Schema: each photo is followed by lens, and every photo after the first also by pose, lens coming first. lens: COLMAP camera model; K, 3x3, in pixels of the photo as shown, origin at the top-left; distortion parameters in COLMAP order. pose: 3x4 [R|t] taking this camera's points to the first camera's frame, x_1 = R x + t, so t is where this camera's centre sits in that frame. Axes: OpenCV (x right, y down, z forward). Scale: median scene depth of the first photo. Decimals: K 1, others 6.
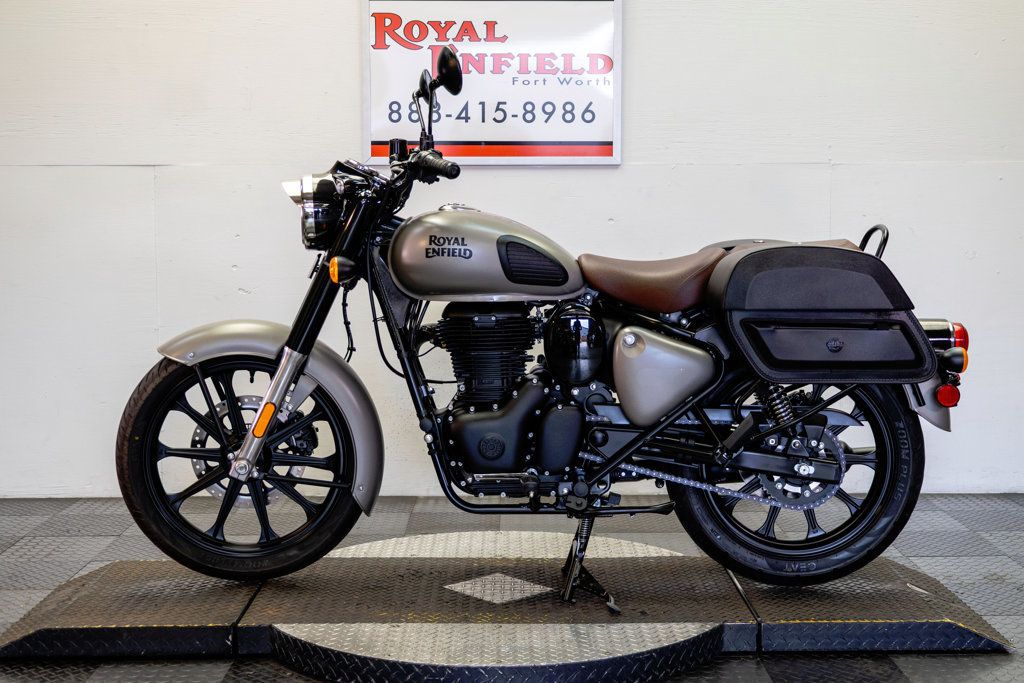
lens RADIAL K [[1390.0, 0, 512.0], [0, 1390.0, 341.5], [0, 0, 1]] dist [-0.004379, 0.022281]
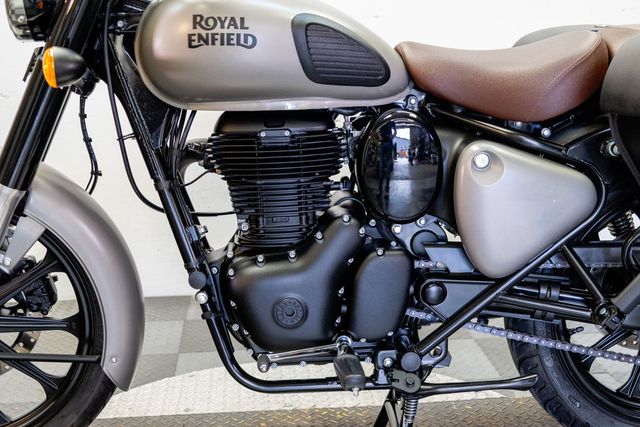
lens RADIAL K [[855.7, 0, 320.0], [0, 855.7, 213.5], [0, 0, 1]] dist [0.006692, 0.017168]
pose [[0.996234, -0.029718, 0.081453, -0.033251], [0.020492, 0.993514, 0.111847, -0.024417], [-0.084248, -0.109757, 0.990382, 0.551590]]
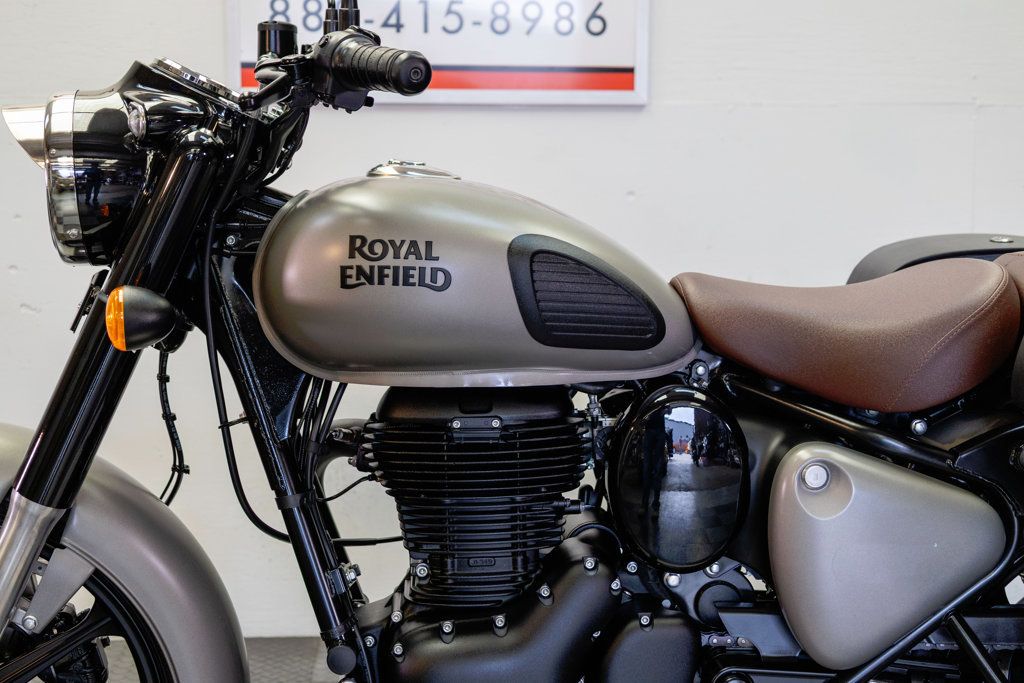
lens RADIAL K [[1369.1, 0, 512.0], [0, 1369.1, 341.5], [0, 0, 1]] dist [0.006692, 0.017168]
pose [[0.997326, -0.004001, 0.072972, -0.039314], [0.002180, 0.999685, 0.025007, -0.052783], [-0.073049, -0.024781, 0.997020, 0.563602]]
